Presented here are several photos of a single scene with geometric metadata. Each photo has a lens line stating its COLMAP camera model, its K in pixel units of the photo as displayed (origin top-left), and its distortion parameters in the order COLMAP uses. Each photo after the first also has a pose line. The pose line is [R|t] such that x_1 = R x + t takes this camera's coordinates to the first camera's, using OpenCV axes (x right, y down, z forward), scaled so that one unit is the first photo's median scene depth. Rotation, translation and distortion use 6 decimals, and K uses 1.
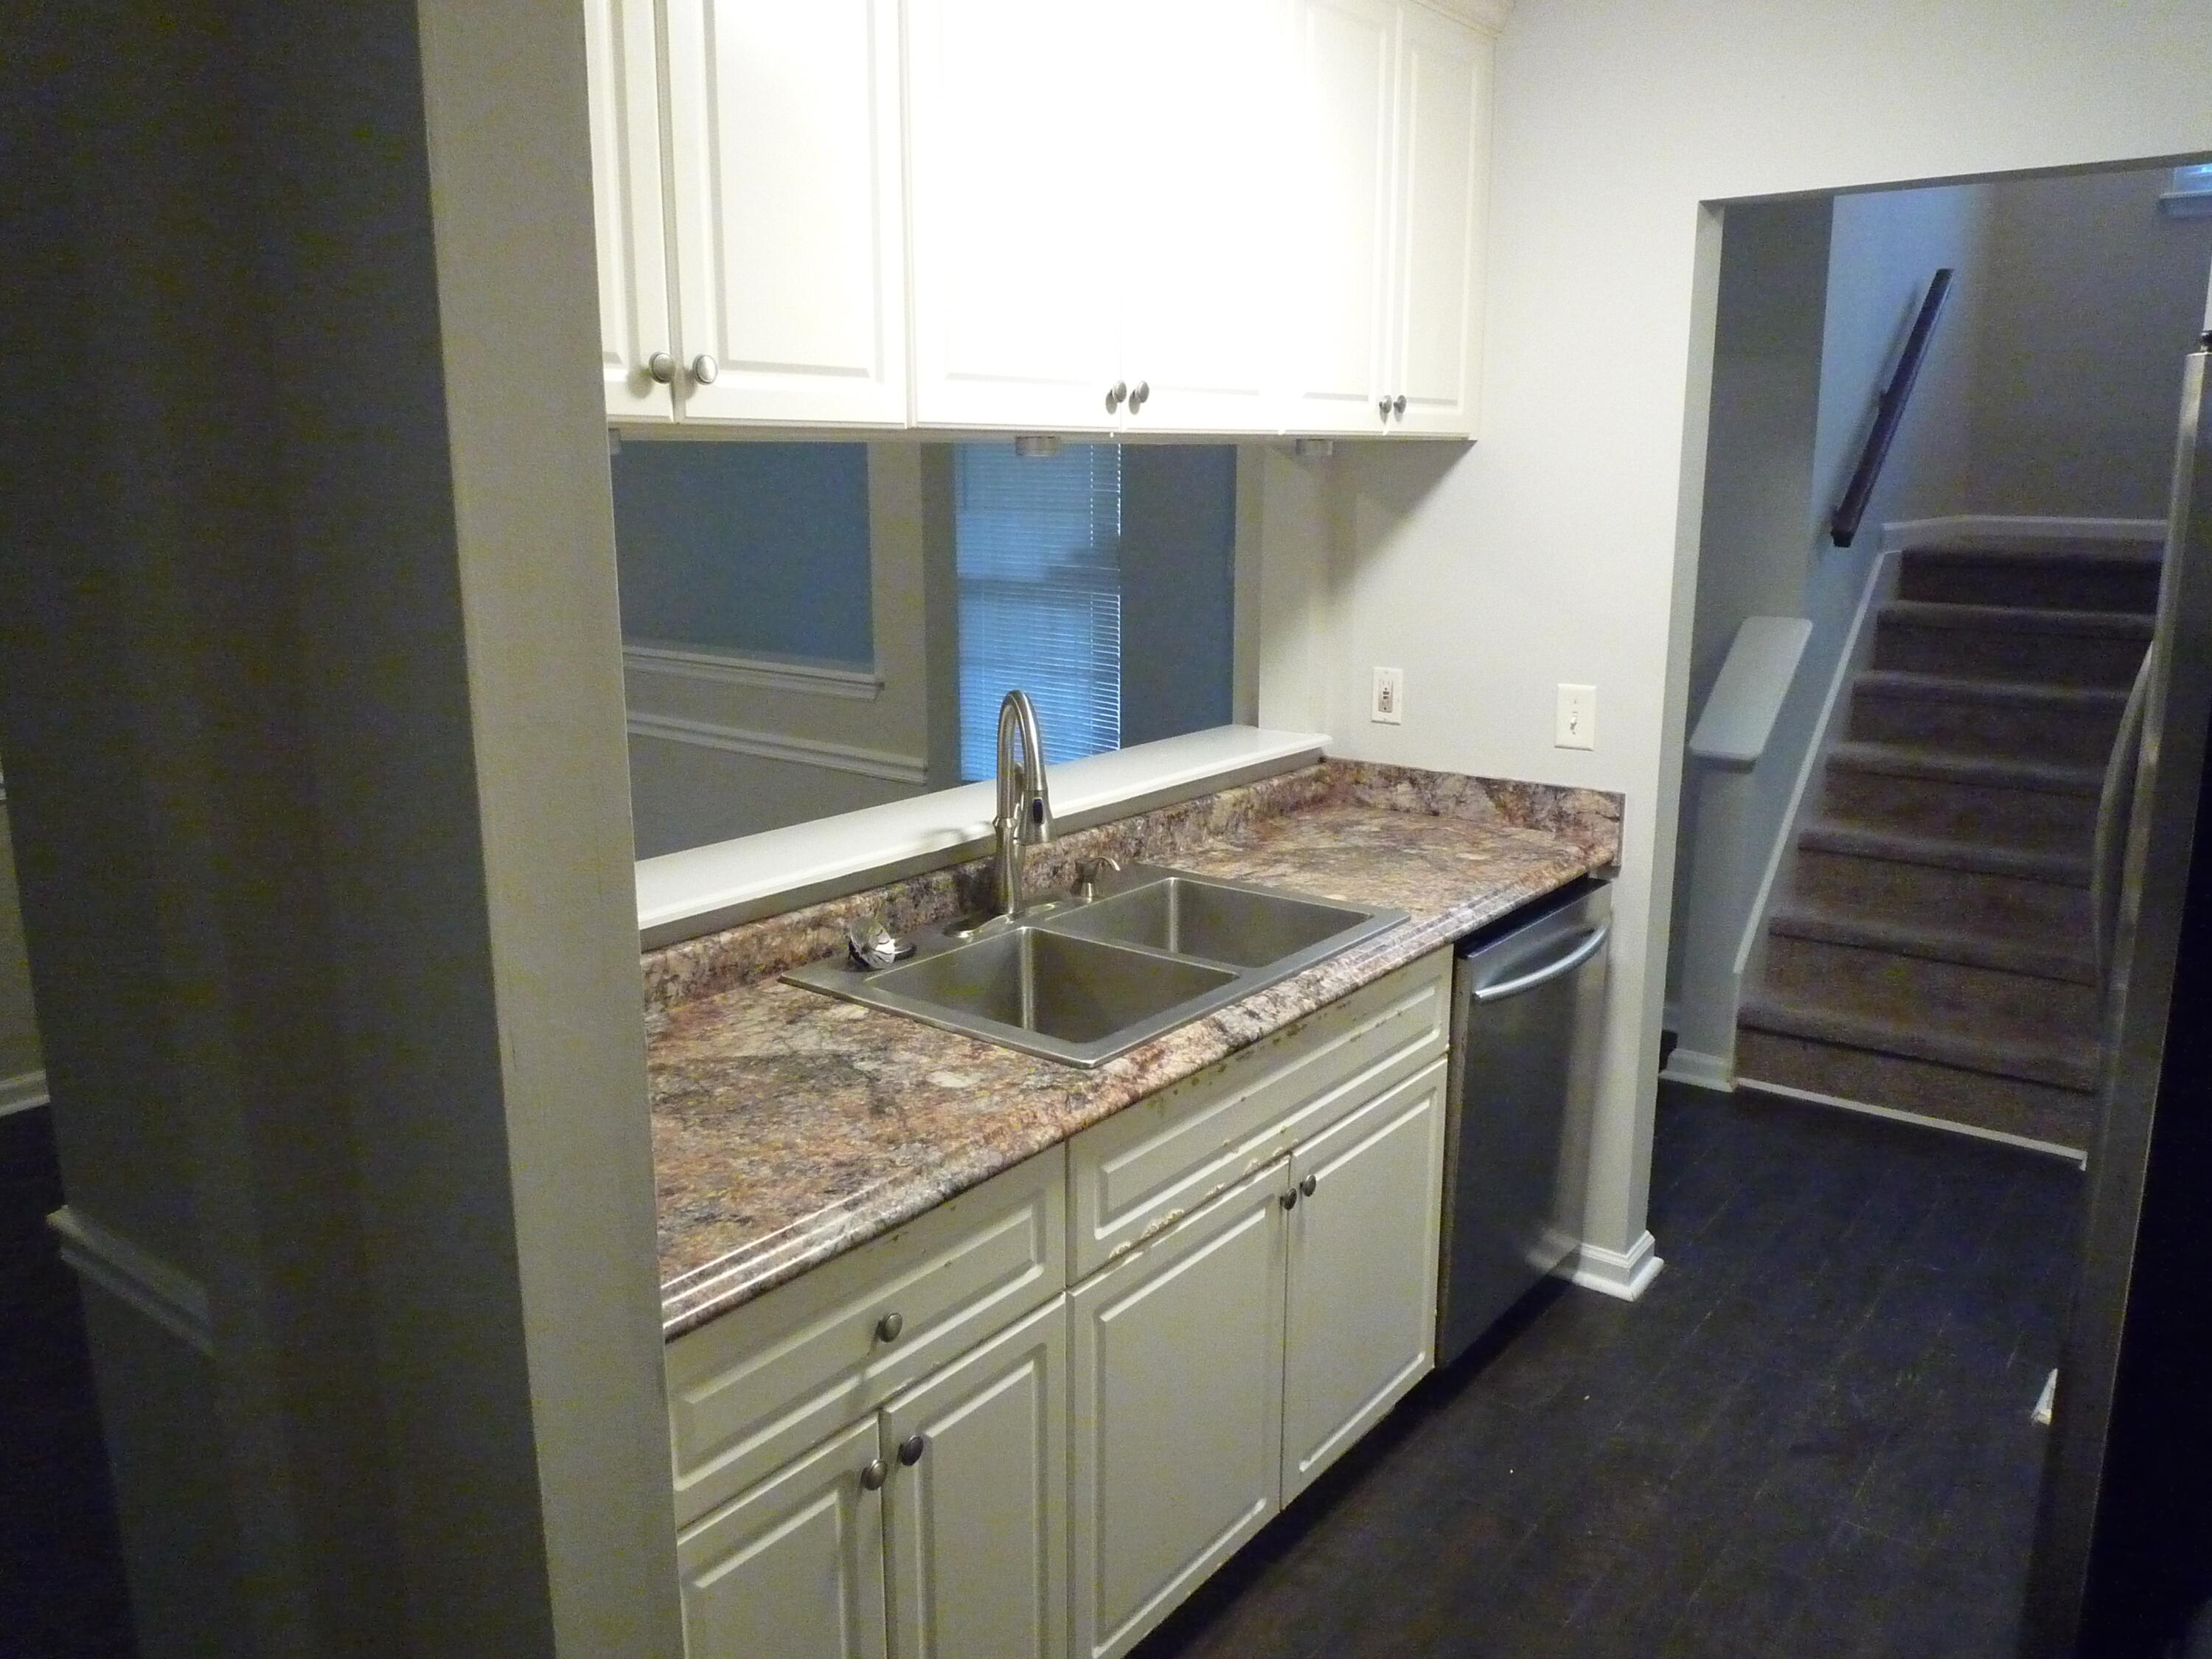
lens RADIAL K [[1613.4, 0, 1106.0], [0, 1613.4, 829.5], [0, 0, 1]] dist [0.001247, -0.081079]
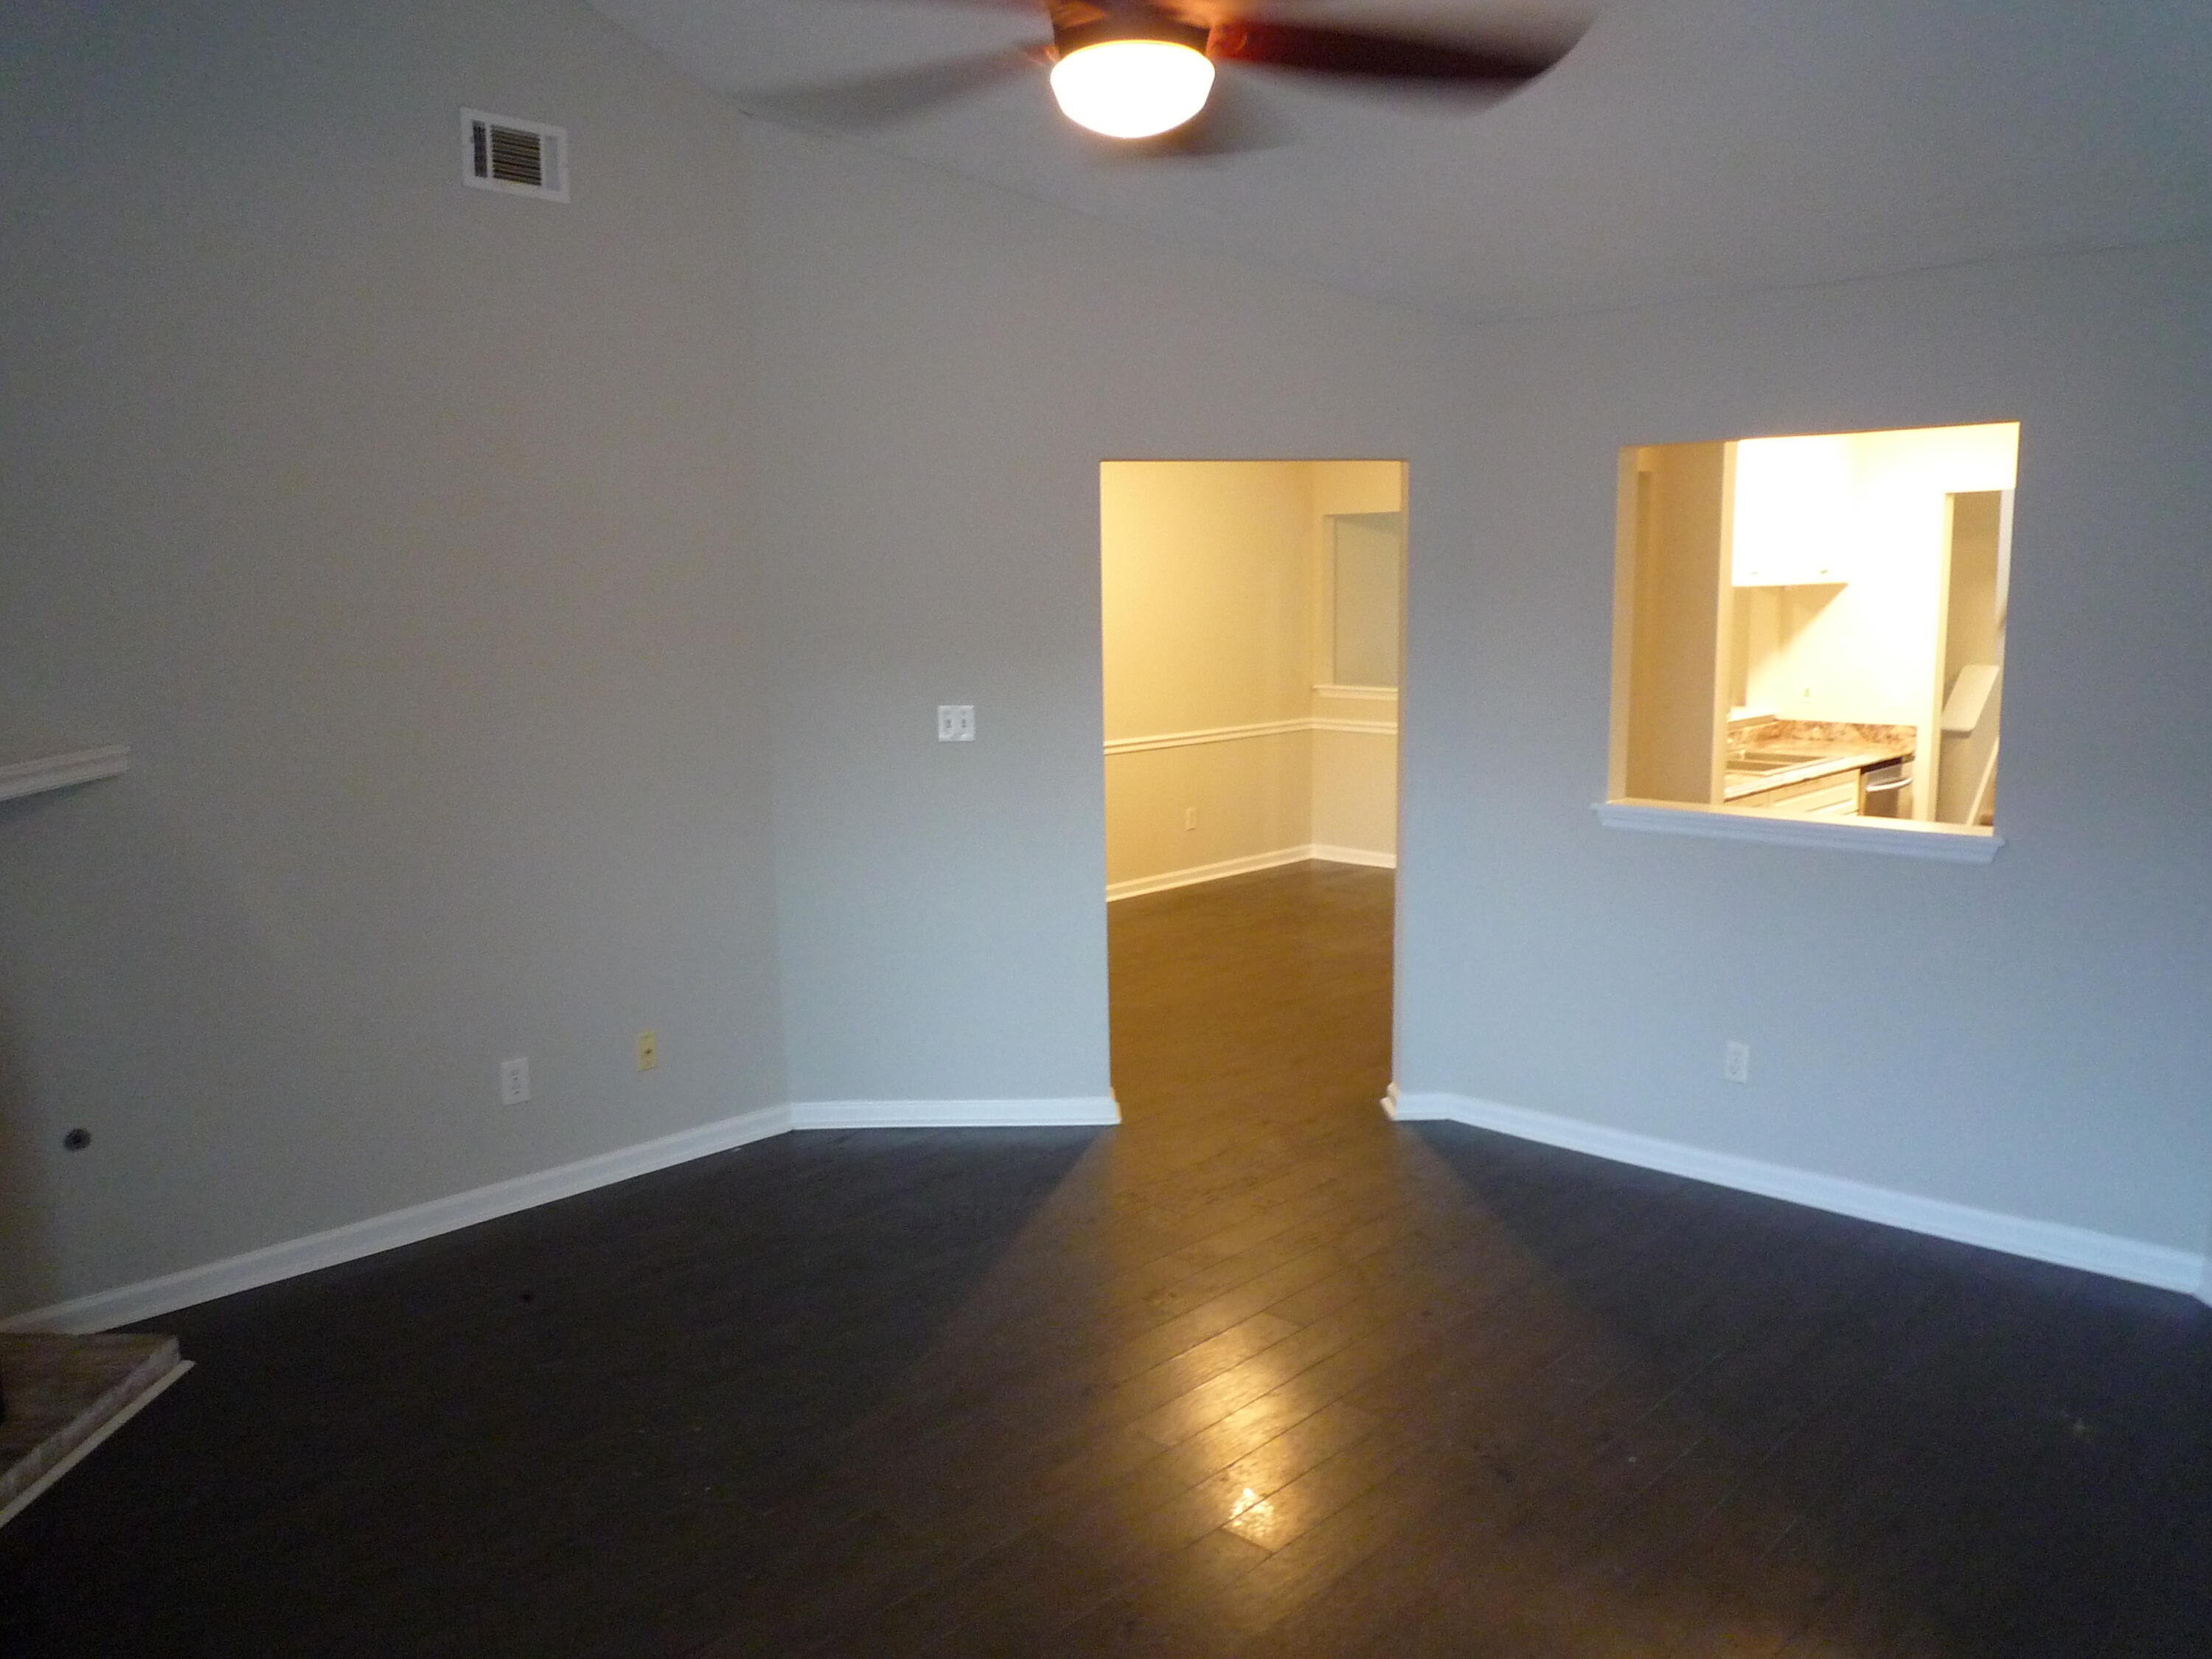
lens RADIAL K [[1613.4, 0, 1106.0], [0, 1613.4, 829.5], [0, 0, 1]] dist [0.001247, -0.081079]
pose [[0.993568, 0.007746, -0.112973, -0.748203], [-0.014271, 0.998269, -0.057063, 0.346950], [0.112335, 0.058308, 0.991958, -1.853688]]
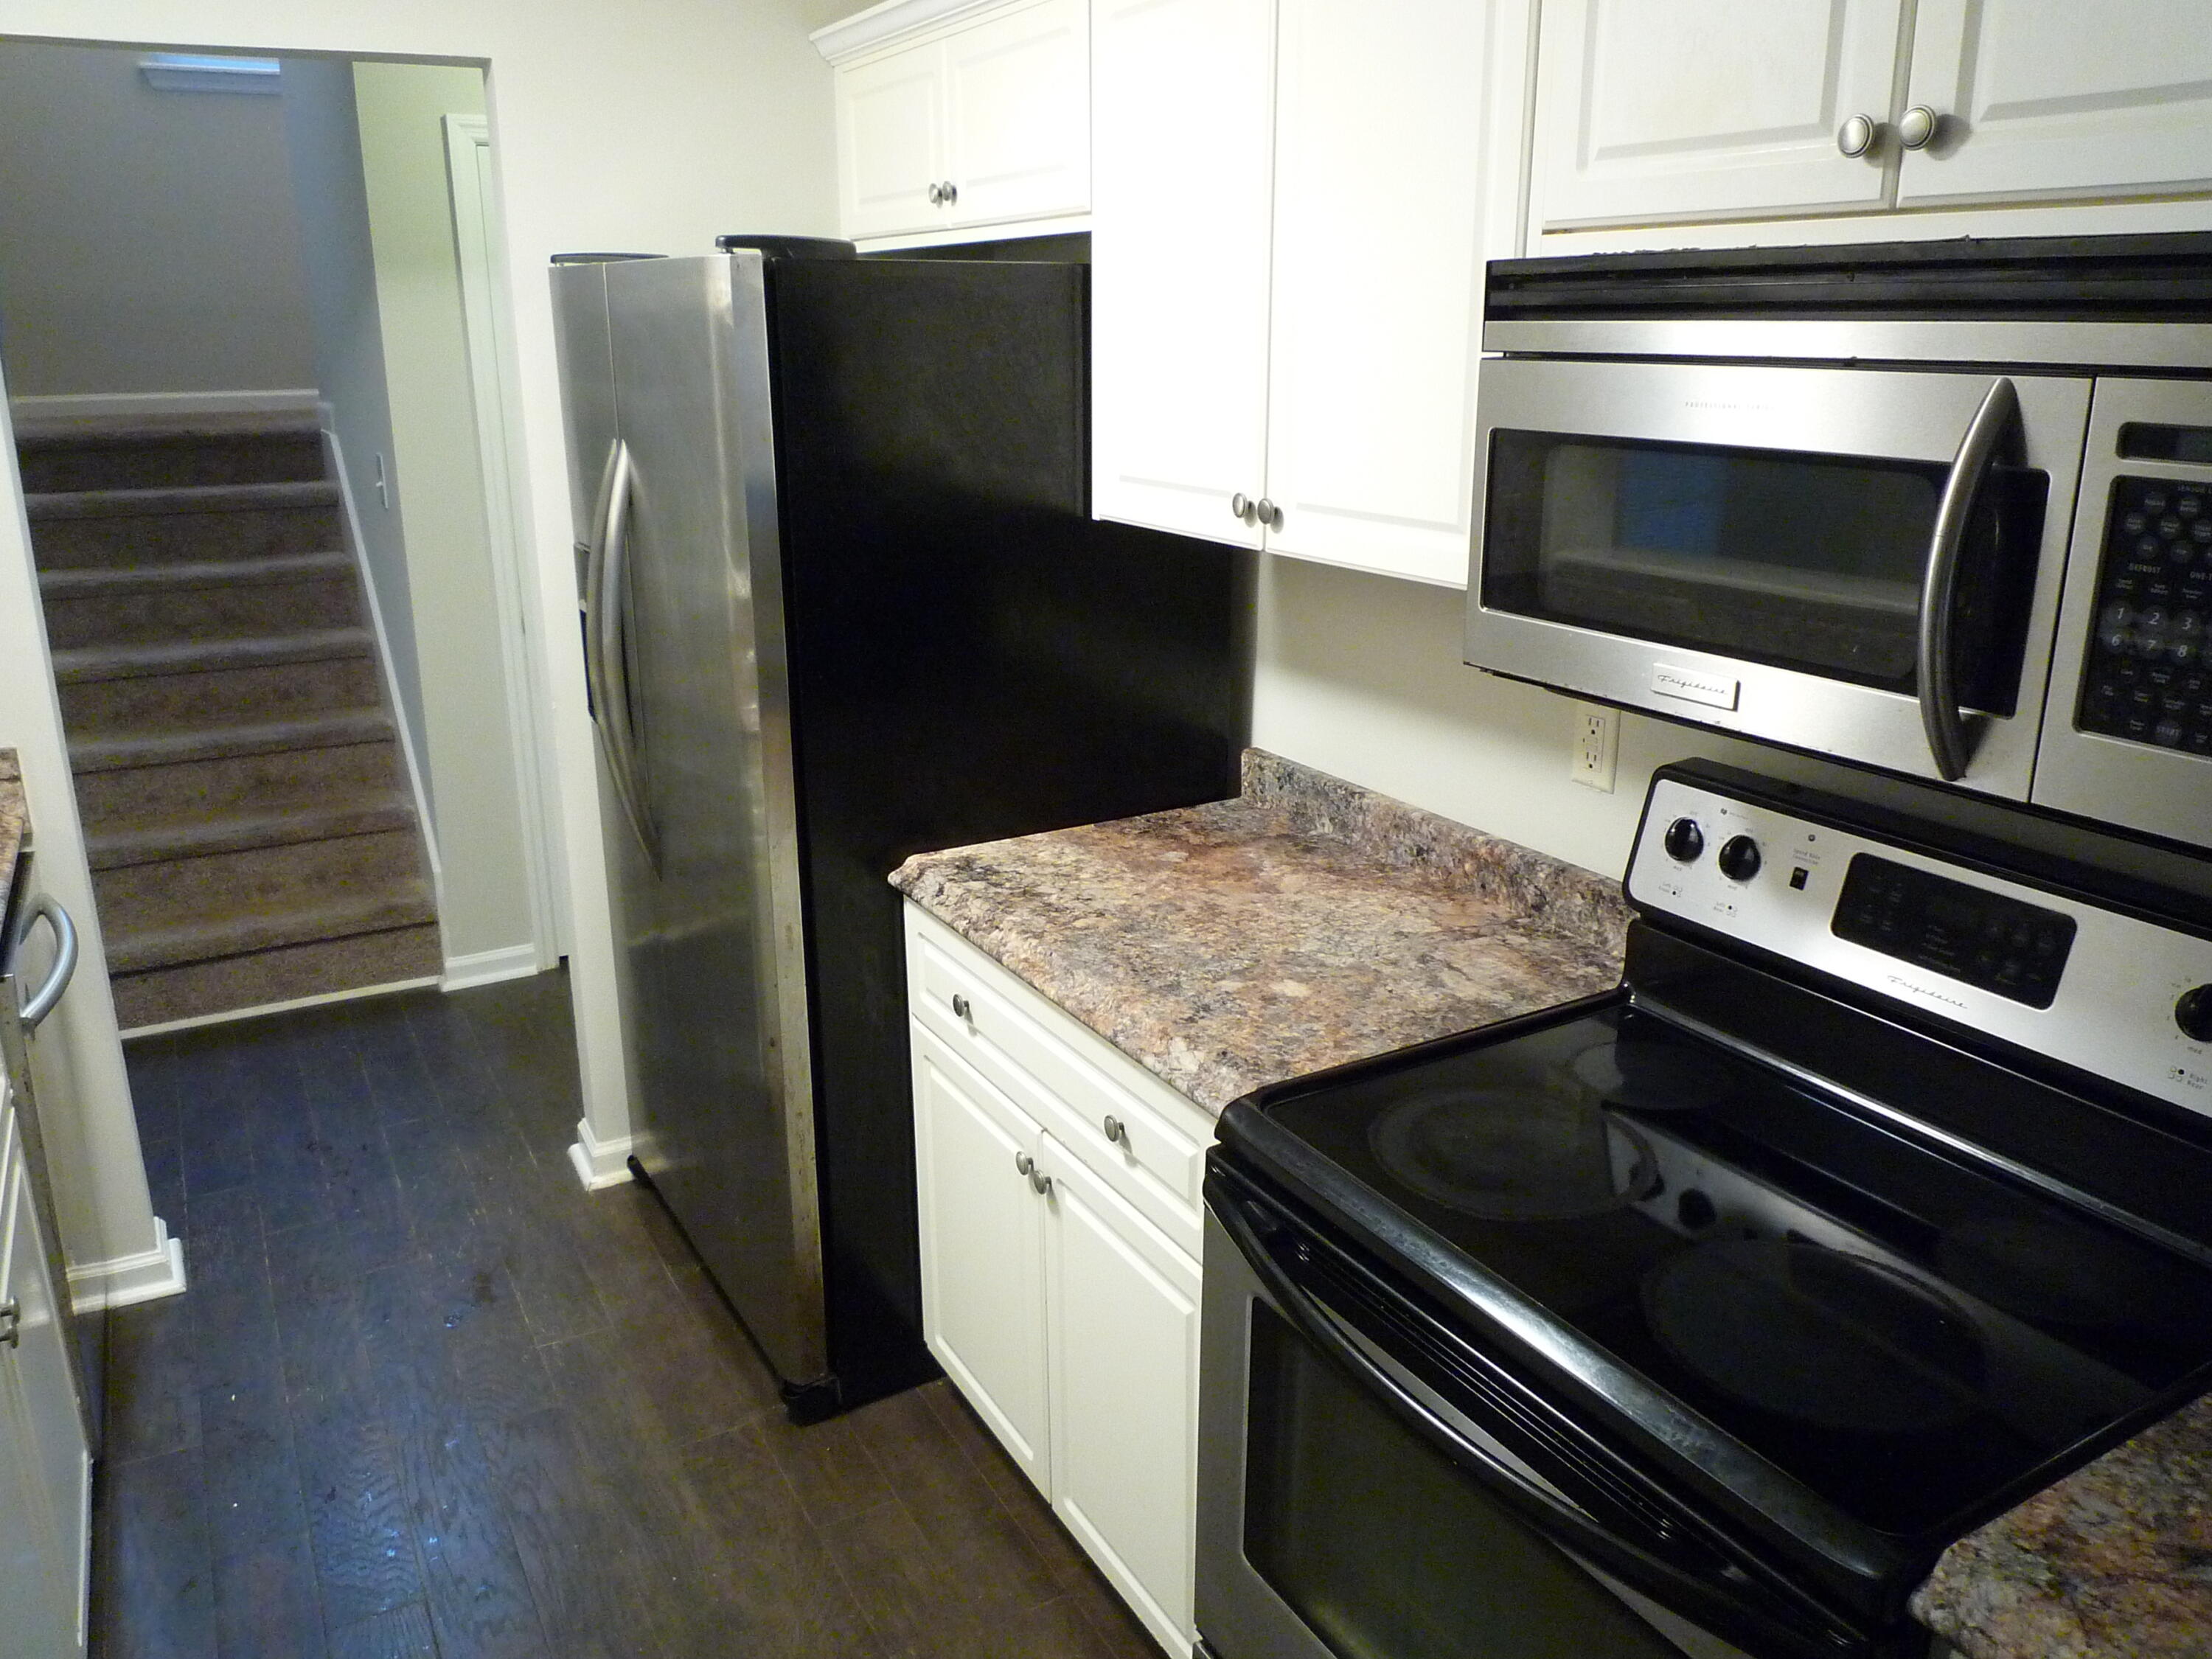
lens RADIAL K [[1628.2, 0, 1112.4], [0, 1628.2, 817.8], [0, 0, 1]] dist [-0.001540, -0.042081]
pose [[0.375649, -0.262222, 0.888891, -0.253233], [0.199548, 0.959524, 0.198729, -0.045371], [-0.905024, 0.102724, 0.412770, 0.149464]]
